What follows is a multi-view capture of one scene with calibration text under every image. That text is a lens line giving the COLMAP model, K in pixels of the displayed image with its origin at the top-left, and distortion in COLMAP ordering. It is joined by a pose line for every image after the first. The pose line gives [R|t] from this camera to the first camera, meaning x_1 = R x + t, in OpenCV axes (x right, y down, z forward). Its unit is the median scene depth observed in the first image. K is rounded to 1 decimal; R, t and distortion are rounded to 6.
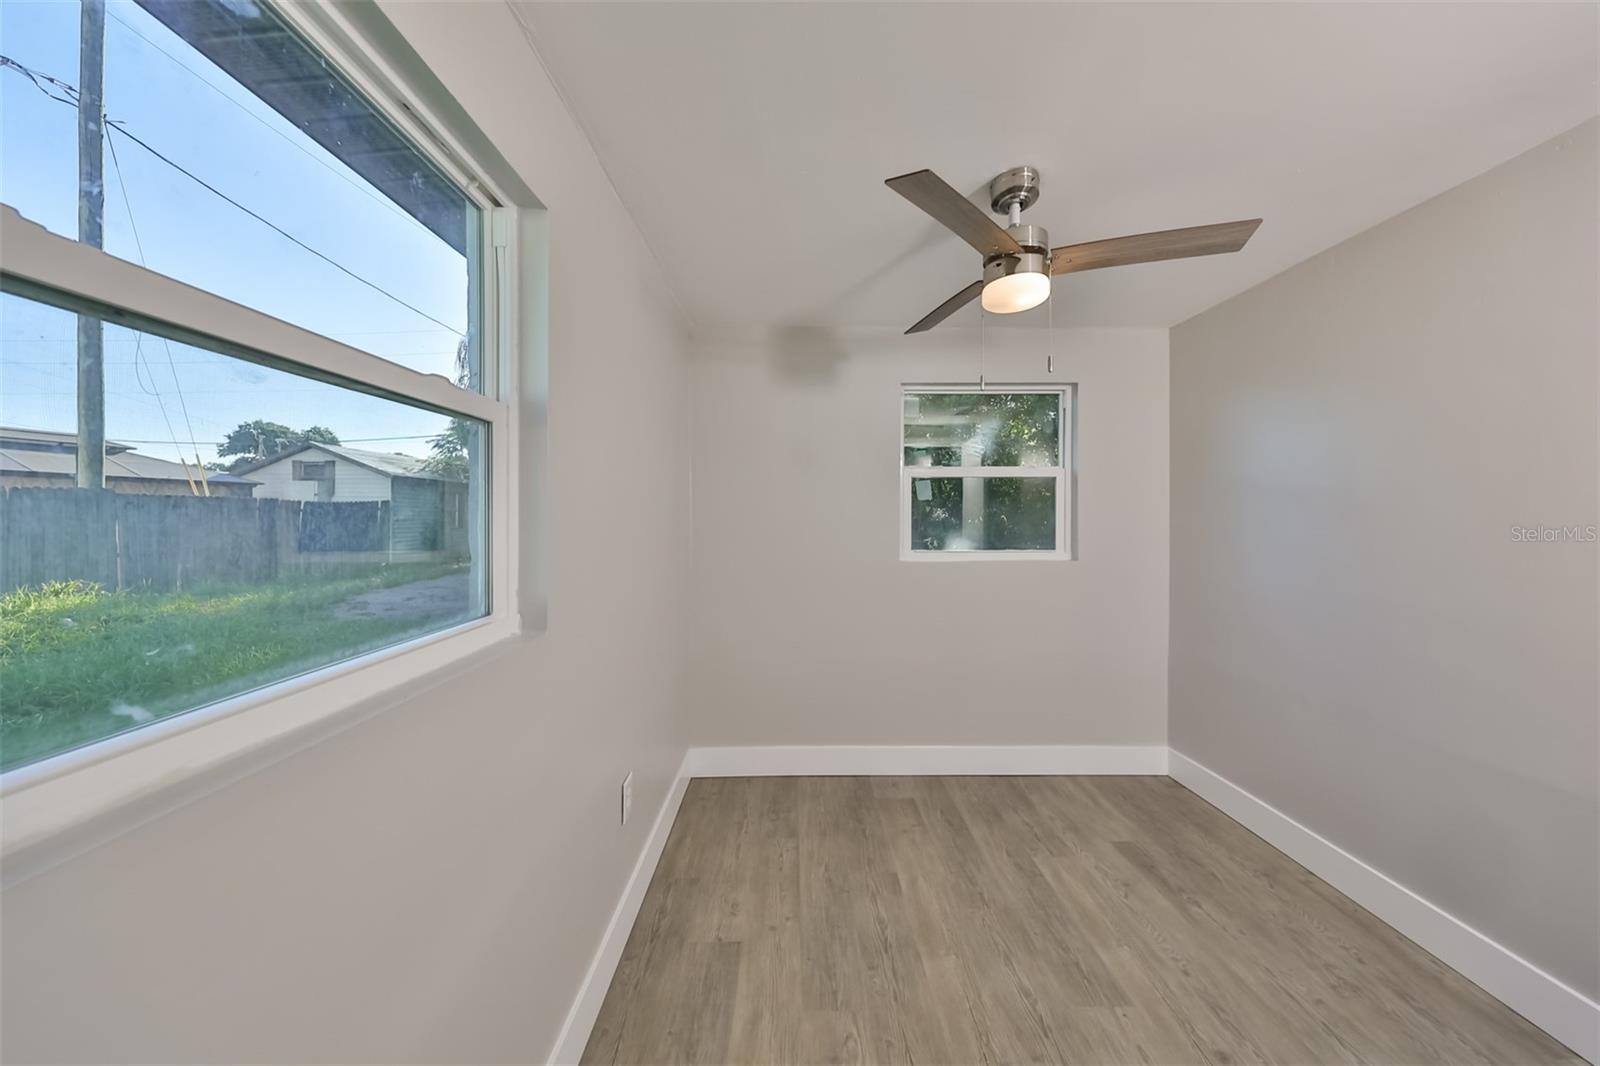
lens RADIAL K [[499.6, 0, 814.3], [0, 499.6, 528.6], [0, 0, 1]] dist [-0.001036, 0.000026]
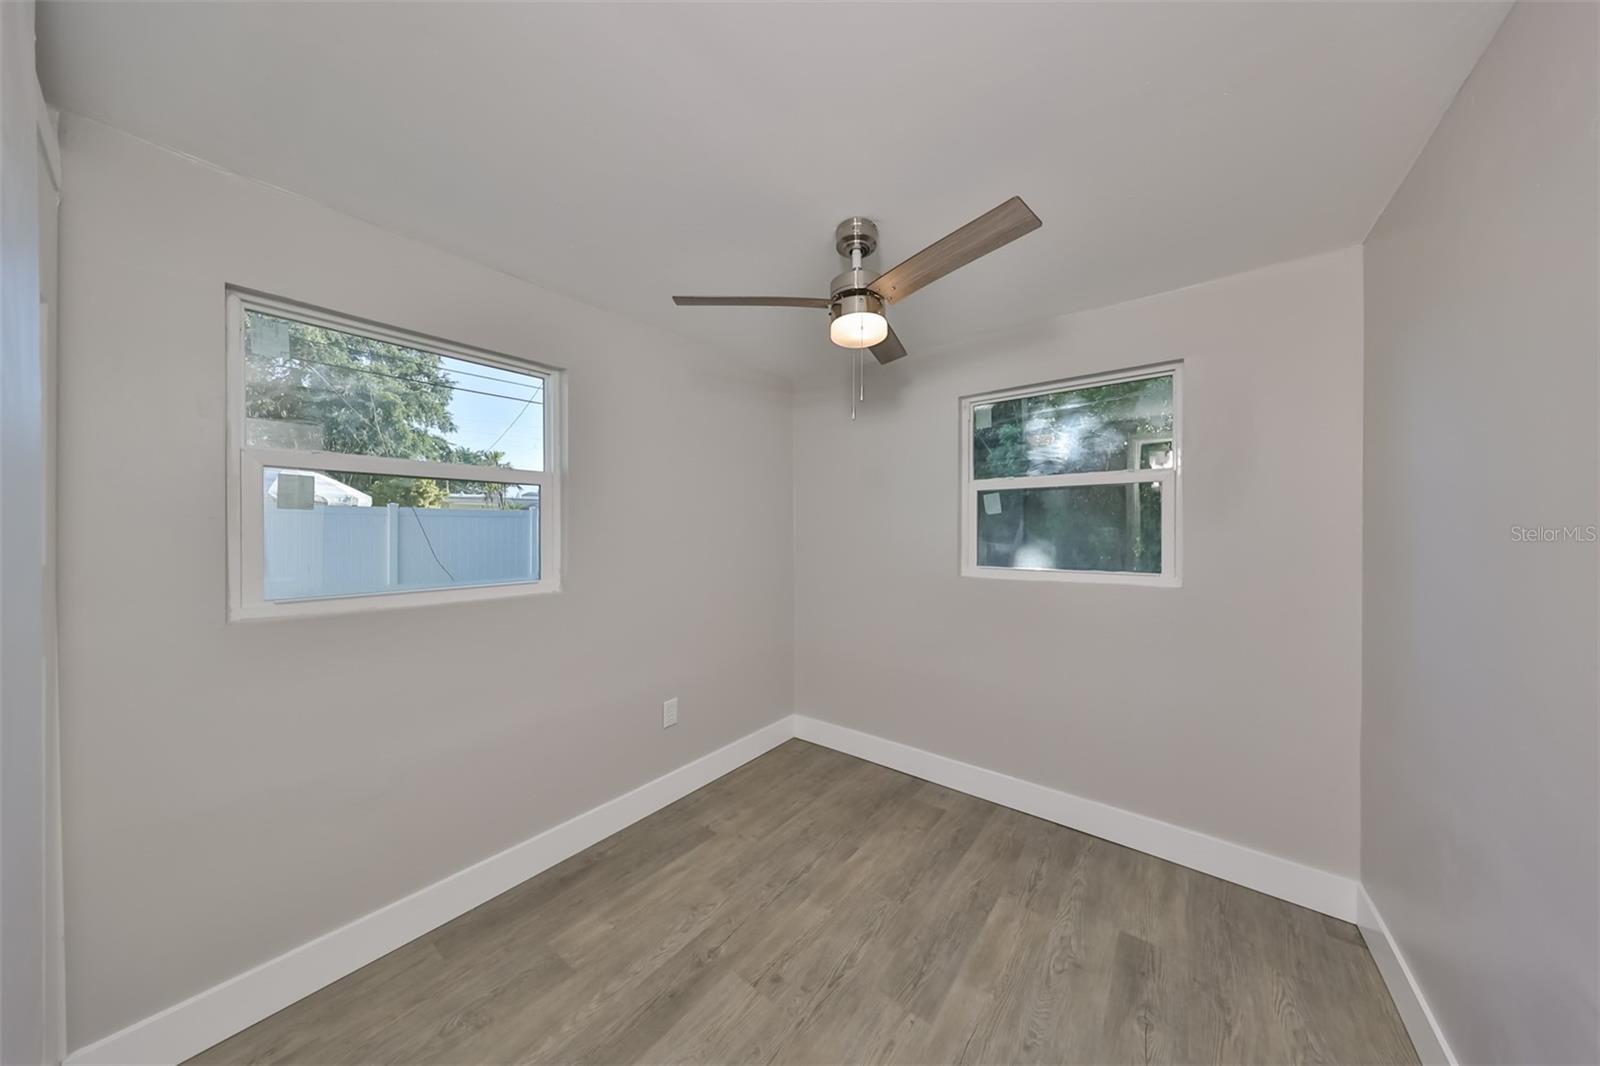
lens RADIAL K [[493.6, 0, 802.2], [0, 493.6, 542.0], [0, 0, 1]] dist [-0.000398, 0.000002]
pose [[0.782306, 0.015734, -0.622695, 0.715304], [-0.015980, 0.999859, 0.005187, -0.002583], [0.622689, 0.005893, 0.782447, 0.046420]]
